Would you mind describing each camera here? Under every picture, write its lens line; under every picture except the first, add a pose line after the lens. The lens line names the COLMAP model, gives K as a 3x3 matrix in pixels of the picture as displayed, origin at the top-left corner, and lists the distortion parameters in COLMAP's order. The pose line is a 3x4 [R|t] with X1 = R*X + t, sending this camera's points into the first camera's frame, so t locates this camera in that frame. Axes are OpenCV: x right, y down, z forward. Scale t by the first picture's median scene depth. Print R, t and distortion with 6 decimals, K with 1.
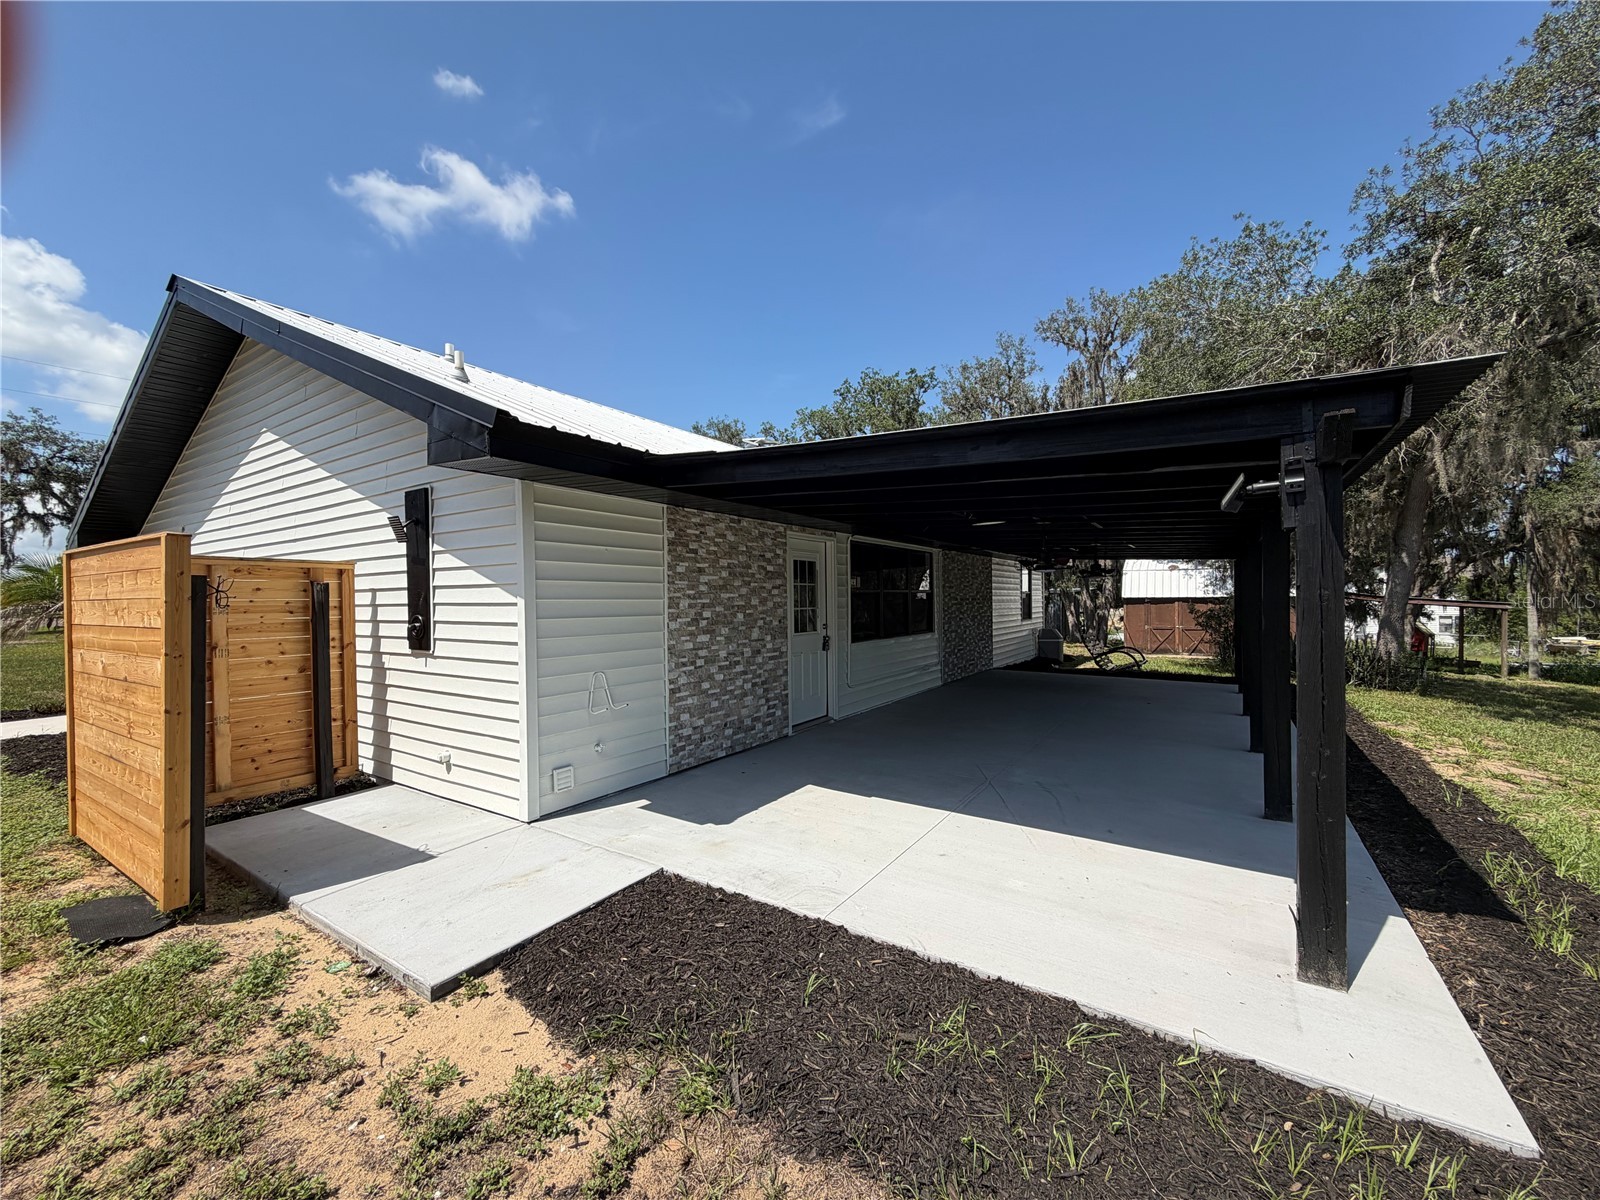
lens RADIAL K [[642.1, 0, 792.3], [0, 642.1, 604.3], [0, 0, 1]] dist [0.001441, 0.000022]
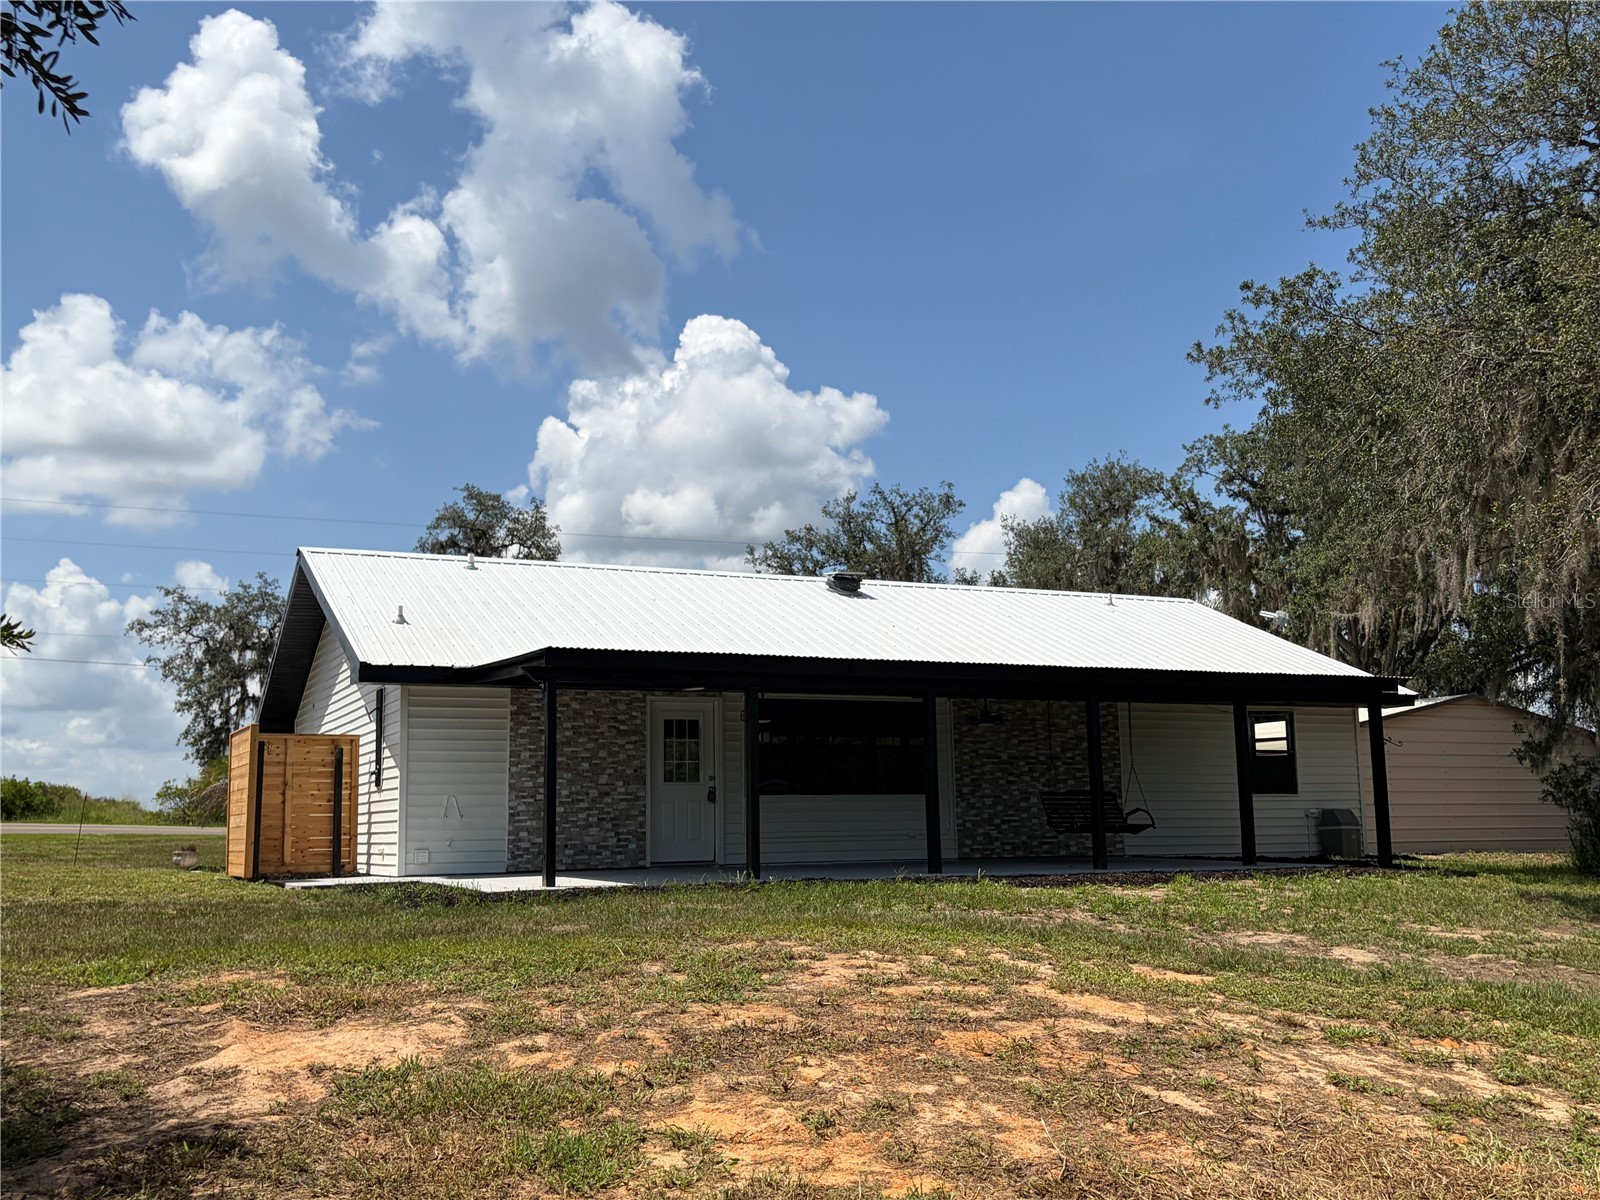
lens RADIAL K [[1531.9, 0, 801.9], [0, 1531.9, 599.0], [0, 0, 1]] dist [0.013247, 0.000000]
pose [[0.859166, -0.082361, -0.505025, 1.885015], [0.008336, 0.989083, -0.147121, 0.145302], [0.511628, 0.122192, 0.850474, -1.462072]]
